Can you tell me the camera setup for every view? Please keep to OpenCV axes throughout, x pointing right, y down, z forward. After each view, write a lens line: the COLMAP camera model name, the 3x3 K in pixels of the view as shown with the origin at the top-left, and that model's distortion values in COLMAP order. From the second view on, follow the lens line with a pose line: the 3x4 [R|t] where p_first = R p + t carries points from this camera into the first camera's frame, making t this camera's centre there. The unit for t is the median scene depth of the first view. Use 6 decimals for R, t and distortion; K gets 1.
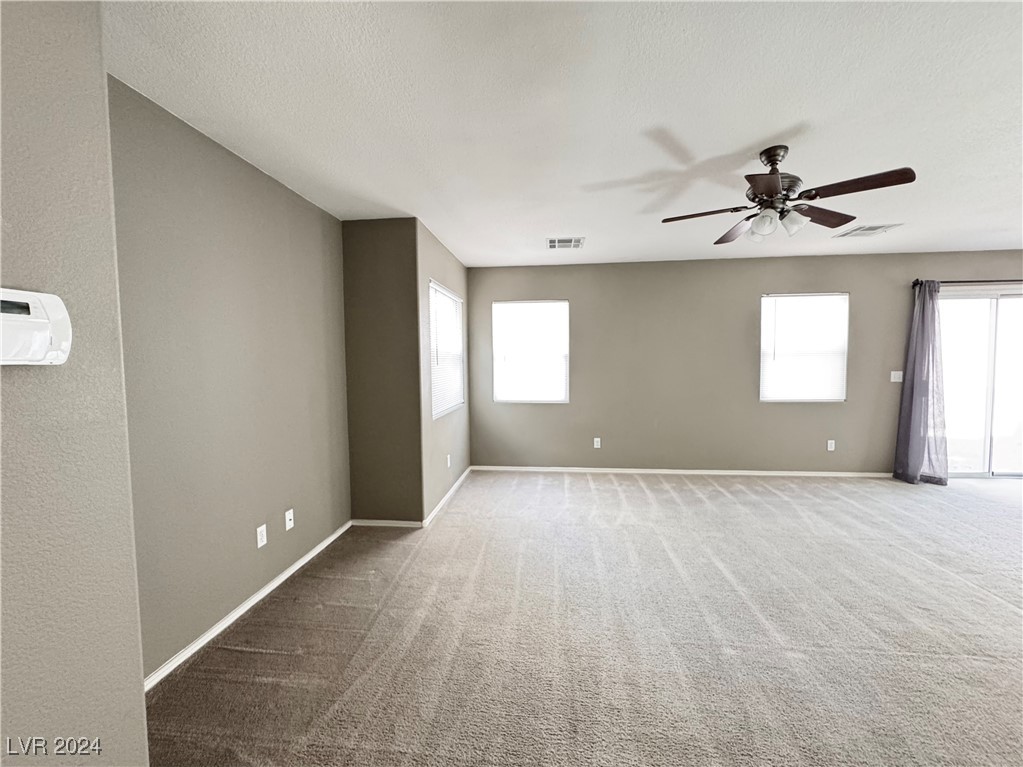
lens RADIAL K [[411.3, 0, 511.5], [0, 411.3, 383.5], [0, 0, 1]] dist [-0.002138, -0.000266]
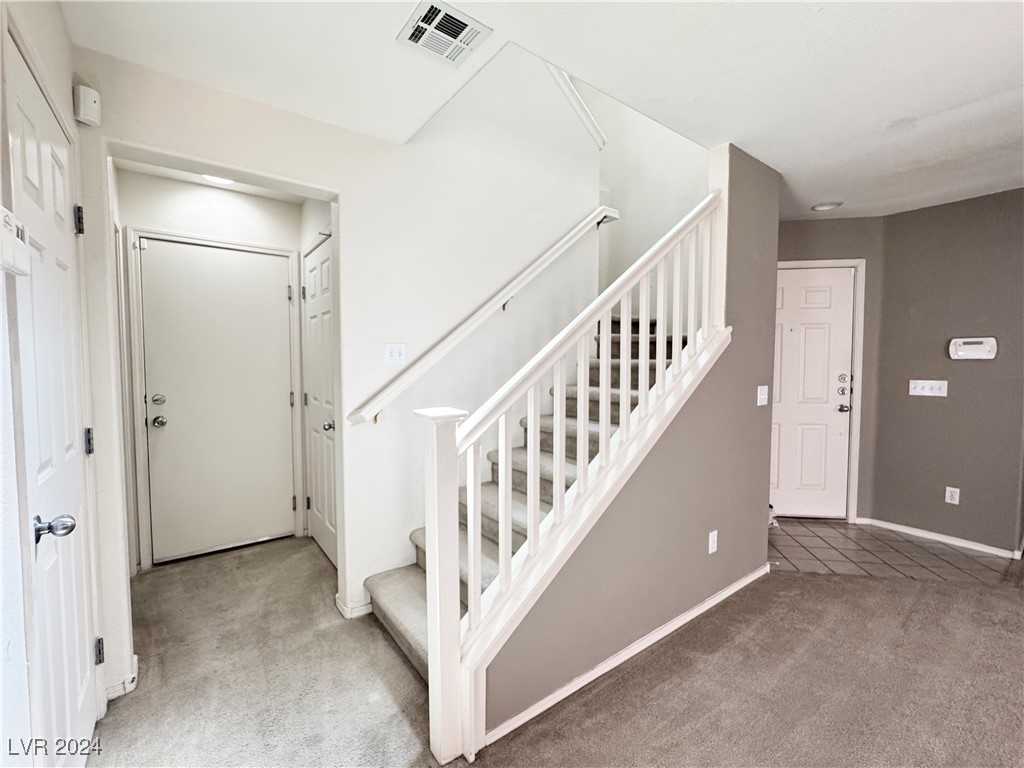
lens RADIAL K [[437.6, 0, 512.0], [0, 437.6, 384.0], [0, 0, 1]] dist [-0.003390, 0.000123]
pose [[-0.731923, 0.044133, -0.679956, 0.805776], [-0.030894, 0.994725, 0.097818, -0.013439], [0.680686, 0.092602, -0.726699, 0.184340]]
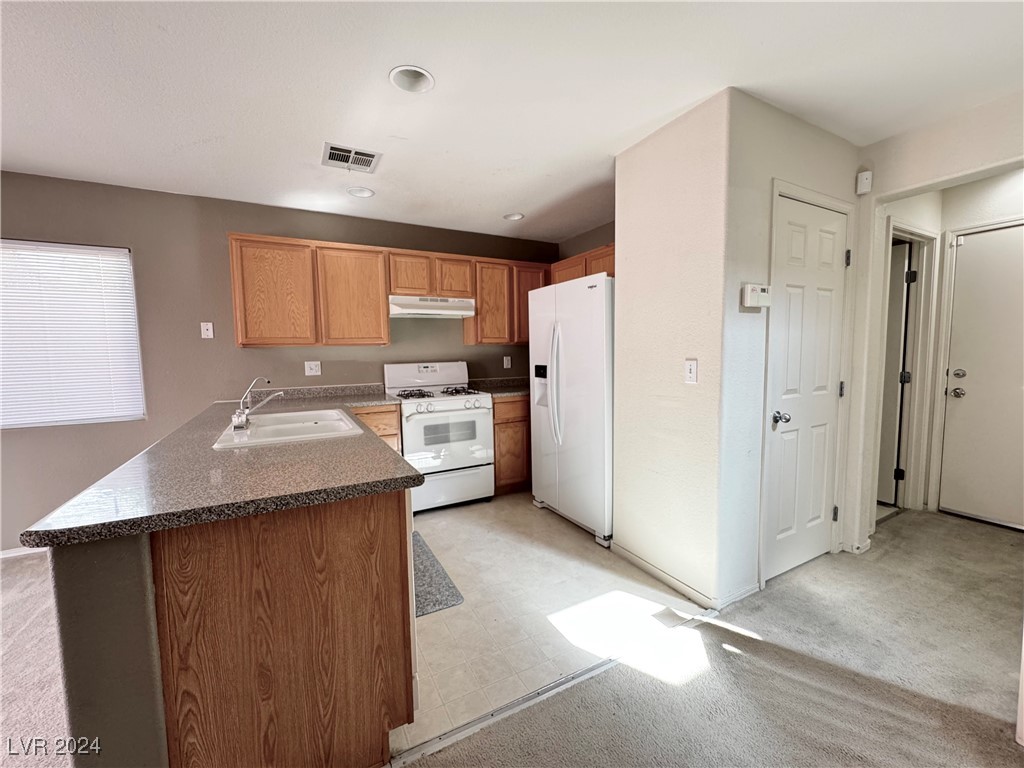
lens RADIAL K [[411.7, 0, 512.0], [0, 411.7, 384.0], [0, 0, 1]] dist [-0.002138, -0.000266]
pose [[-0.568795, -0.046847, 0.821144, 0.609026], [0.066236, 0.992525, 0.102505, -0.017024], [-0.819808, 0.112694, -0.561440, 0.389504]]
